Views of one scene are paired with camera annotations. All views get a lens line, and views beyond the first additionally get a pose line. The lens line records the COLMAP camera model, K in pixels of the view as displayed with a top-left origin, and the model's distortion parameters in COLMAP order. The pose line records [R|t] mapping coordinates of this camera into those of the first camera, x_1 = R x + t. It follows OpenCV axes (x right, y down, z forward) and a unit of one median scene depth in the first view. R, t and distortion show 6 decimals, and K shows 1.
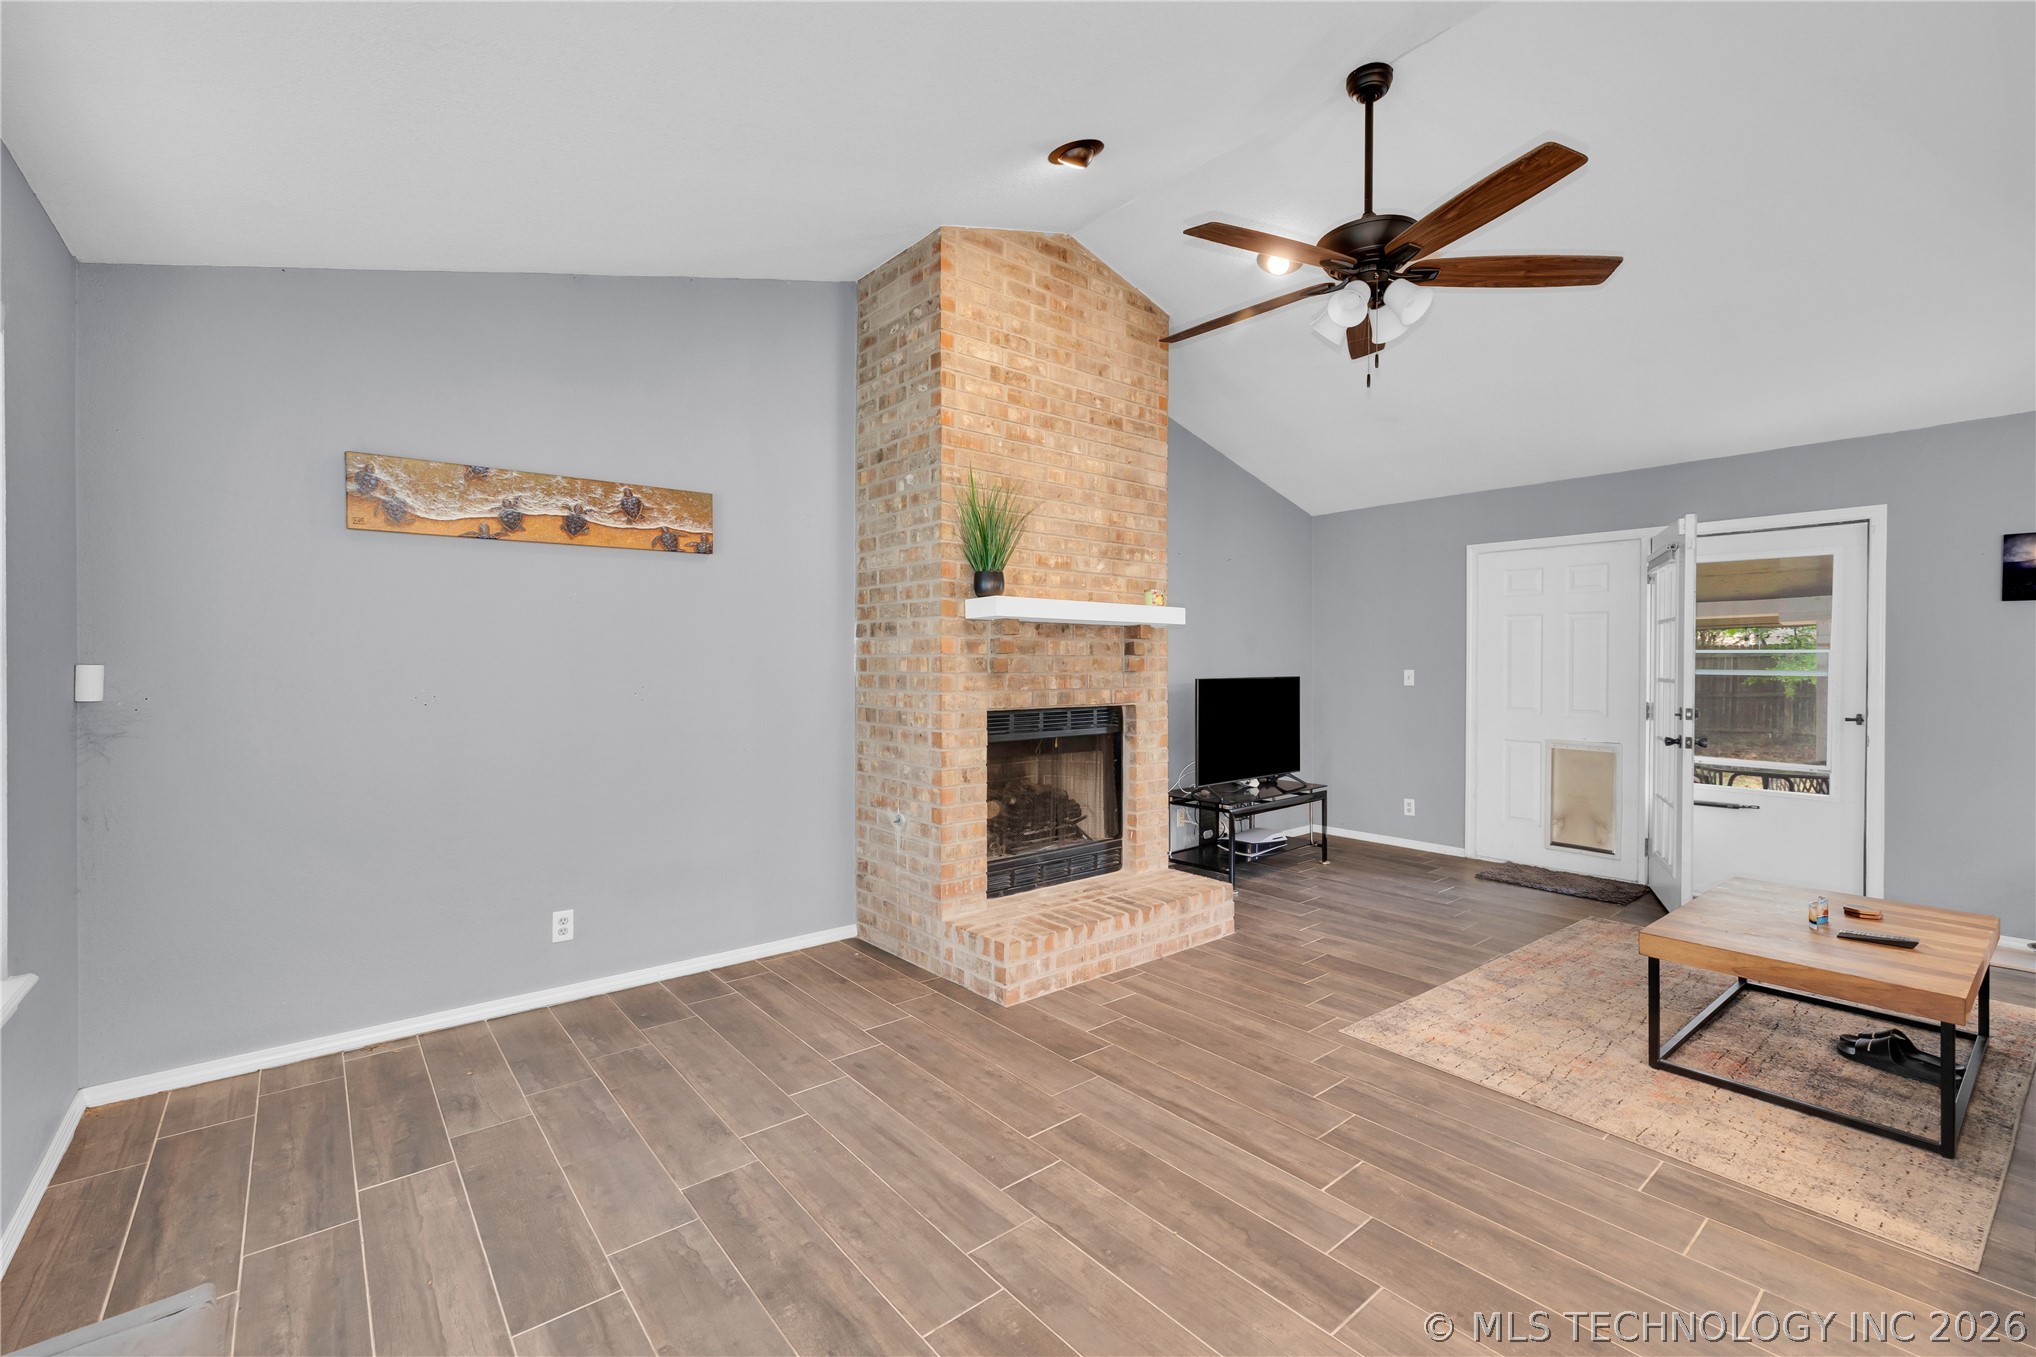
lens RADIAL K [[861.1, 0, 1012.0], [0, 861.1, 673.5], [0, 0, 1]] dist [0.001735, 0.000231]
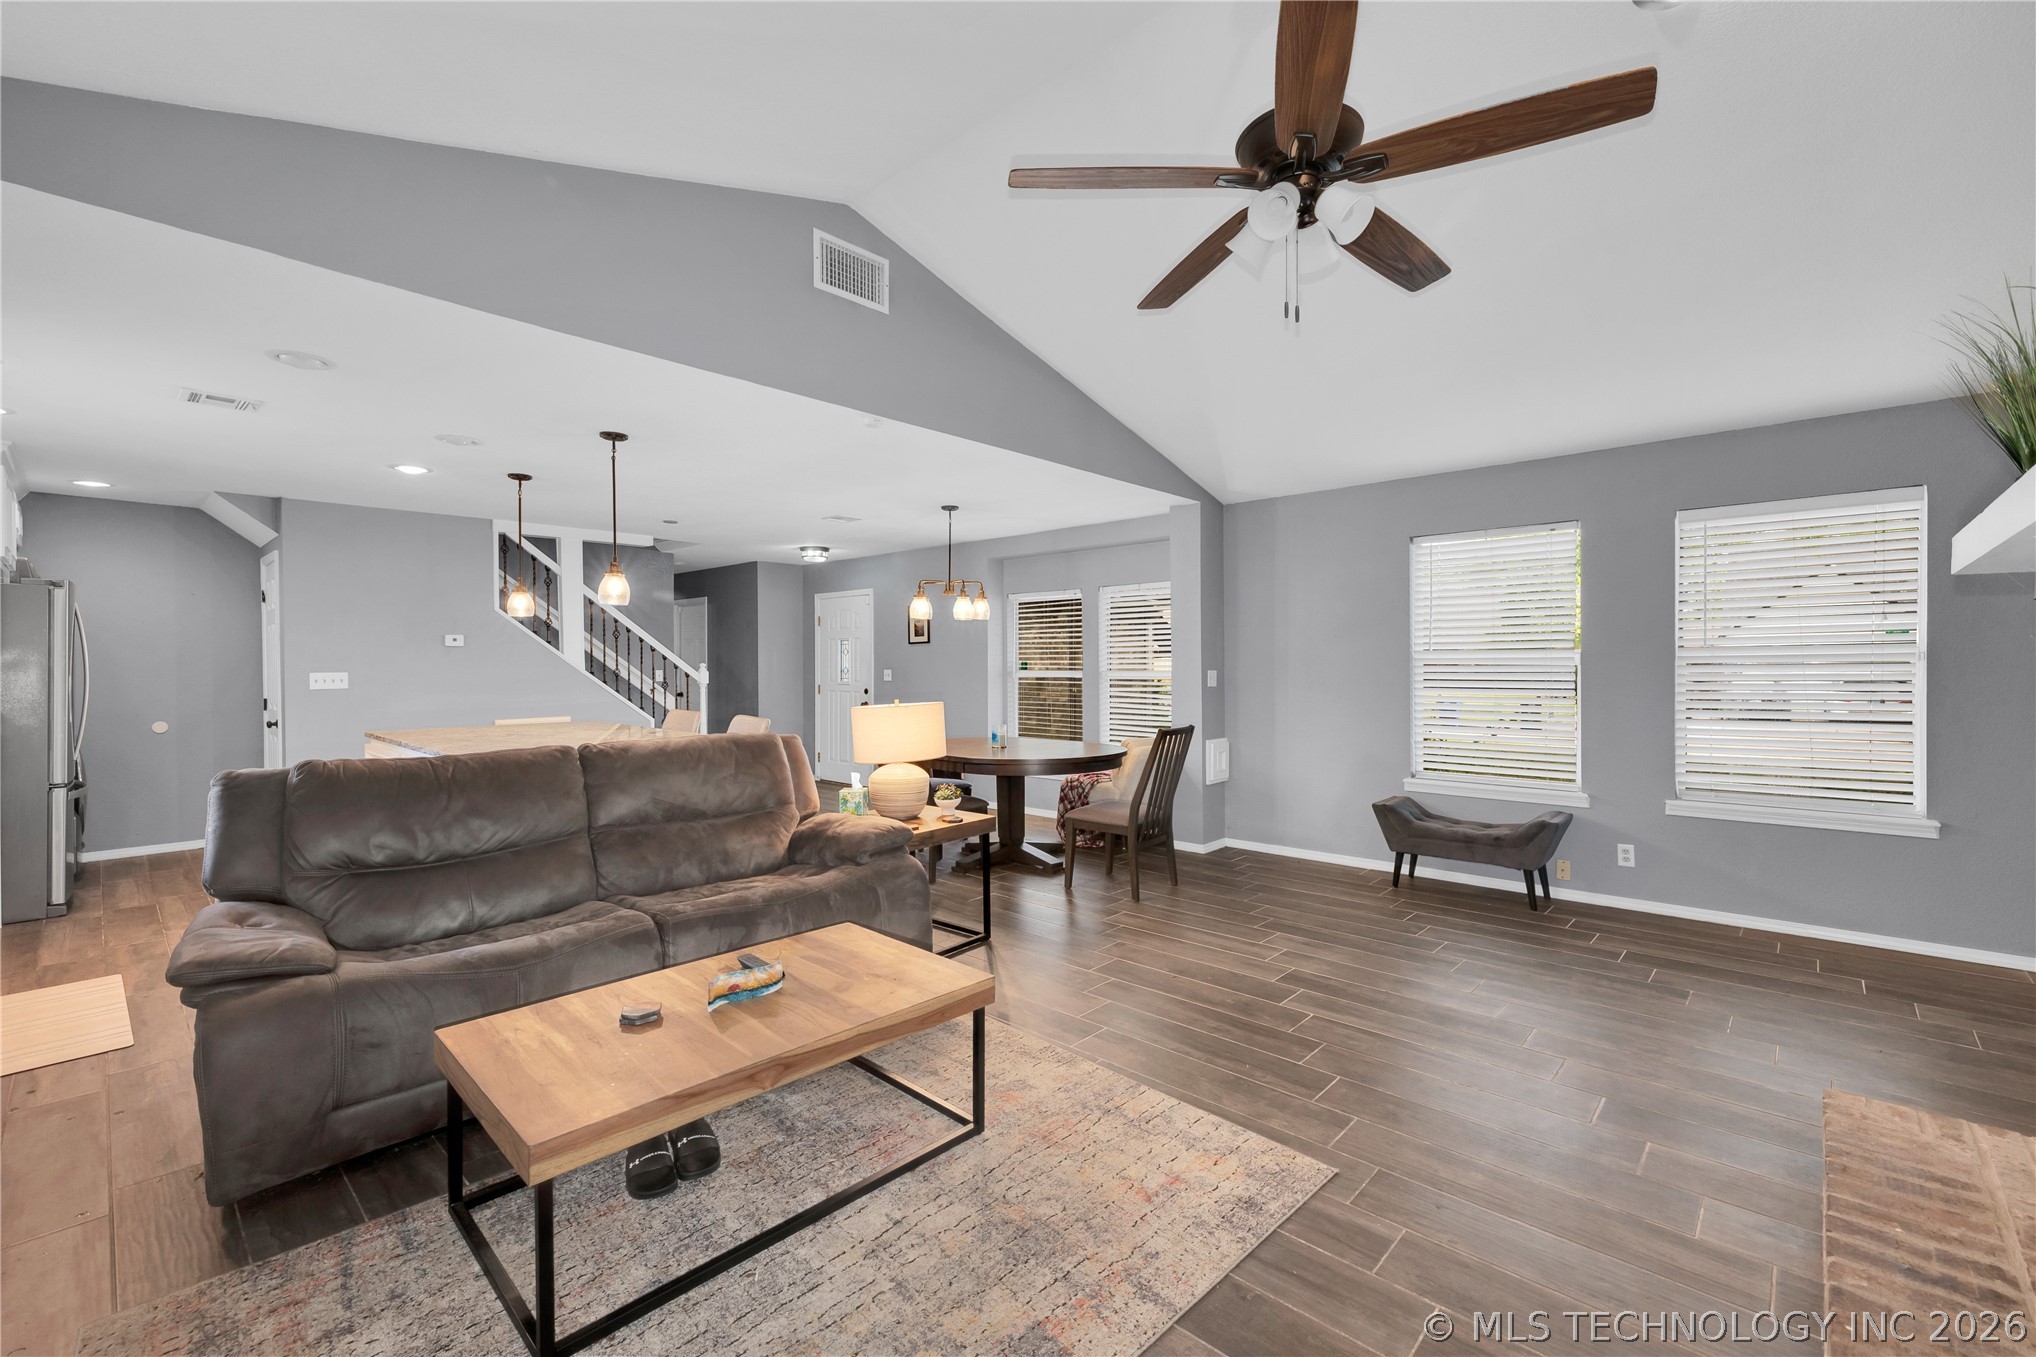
lens RADIAL K [[861.1, 0, 1017.4], [0, 861.1, 671.6], [0, 0, 1]] dist [0.001735, 0.000231]
pose [[-0.991040, 0.005368, -0.133457, 0.623605], [0.003176, 0.999857, 0.016630, -0.013954], [0.133527, 0.016057, -0.990915, 1.409006]]
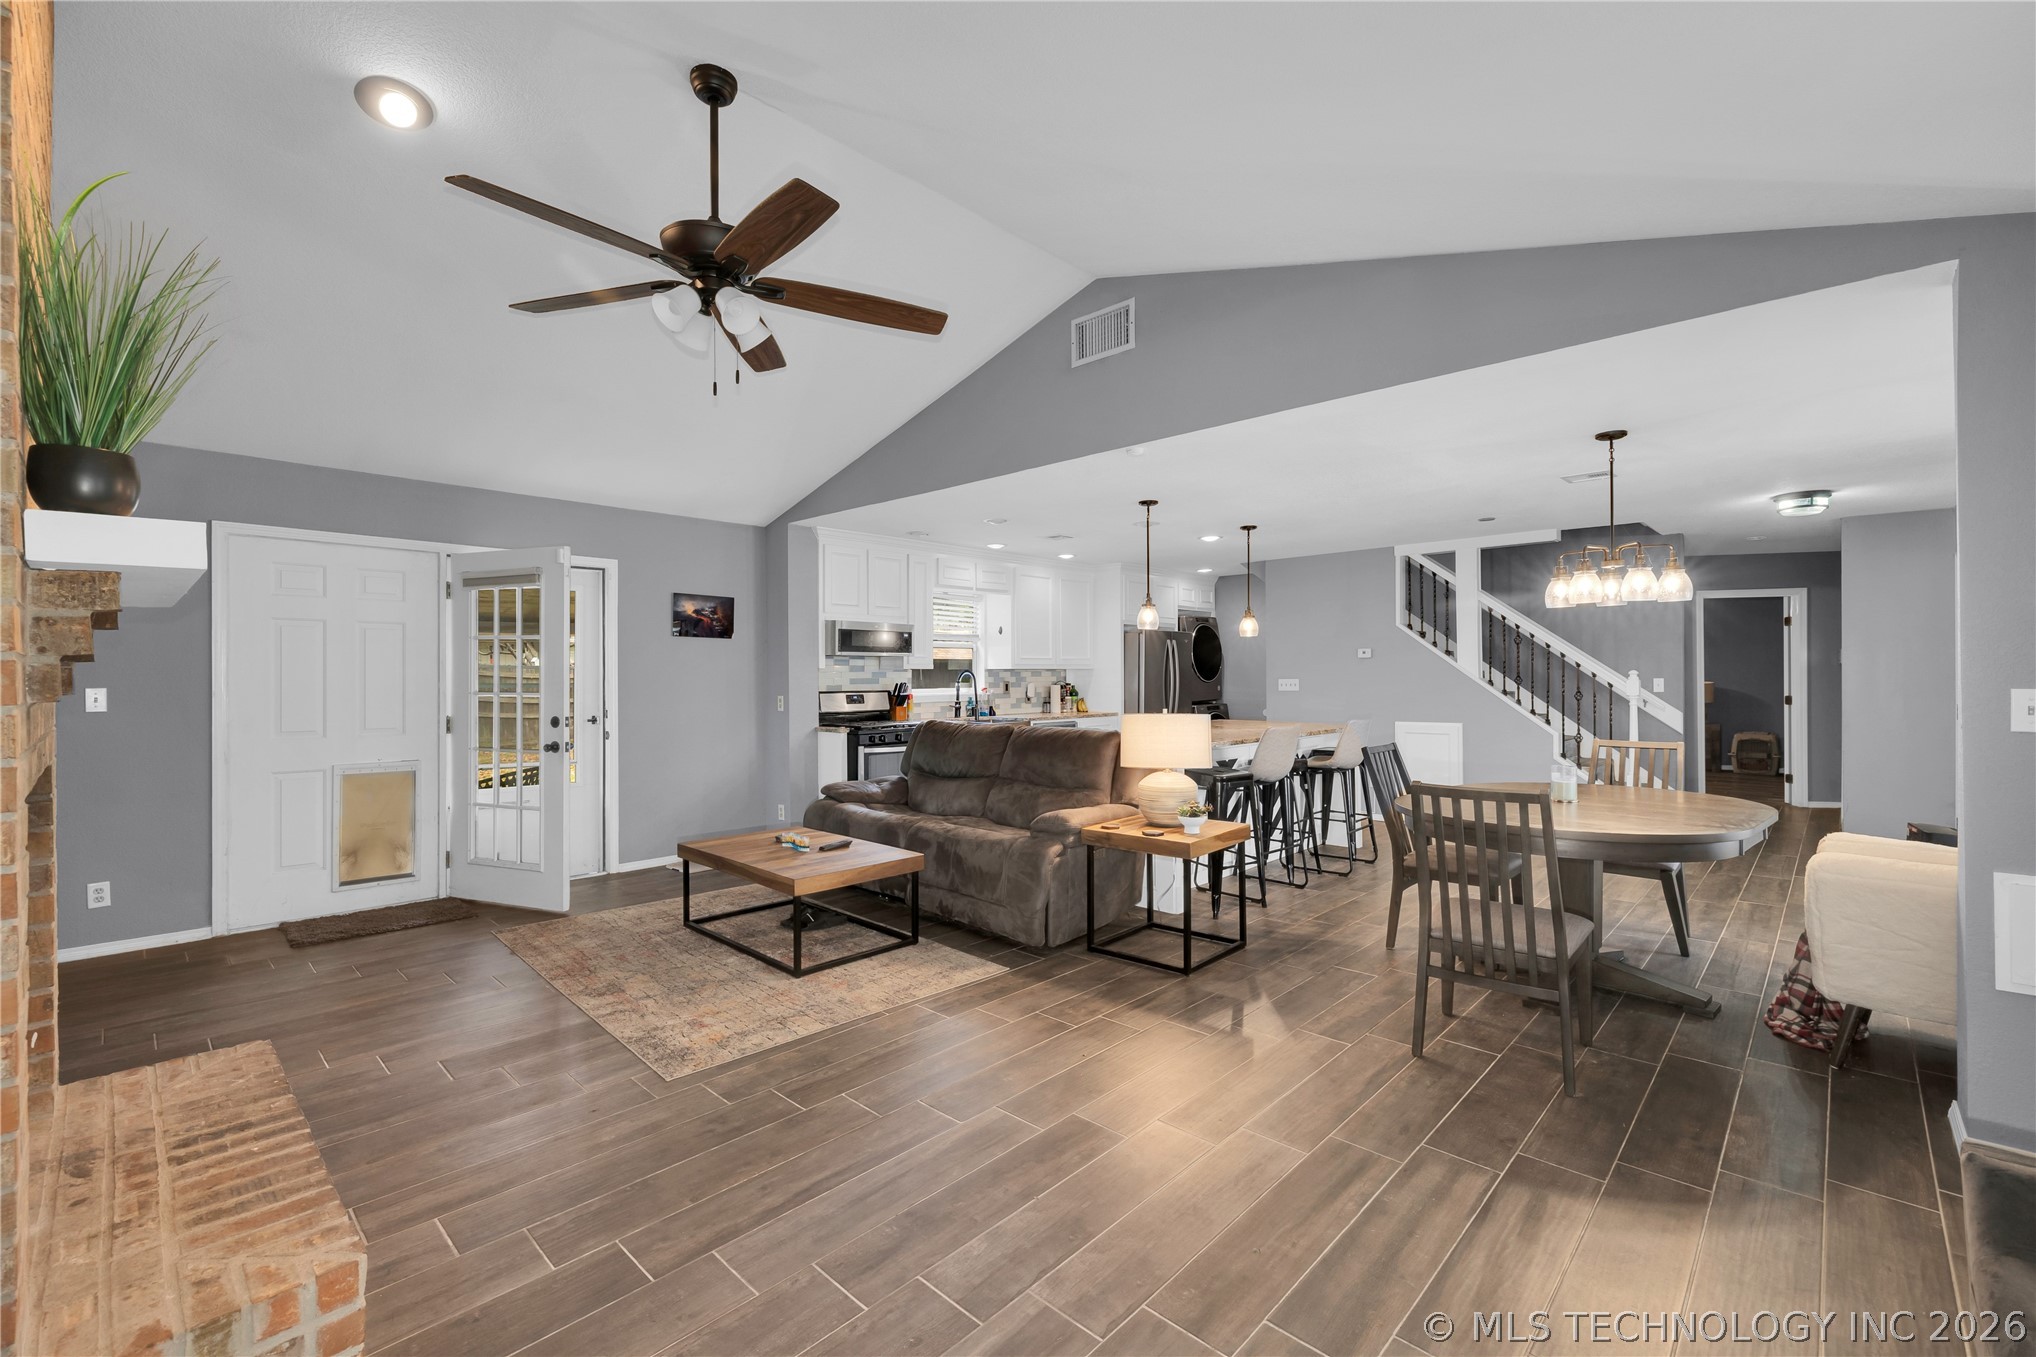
lens RADIAL K [[861.1, 0, 1022.9], [0, 861.1, 683.4], [0, 0, 1]] dist [0.001735, 0.000231]
pose [[-0.124784, -0.007197, 0.992158, -0.481002], [0.013257, 0.999872, 0.008920, -0.007886], [-0.992095, 0.014267, -0.124672, 0.617813]]
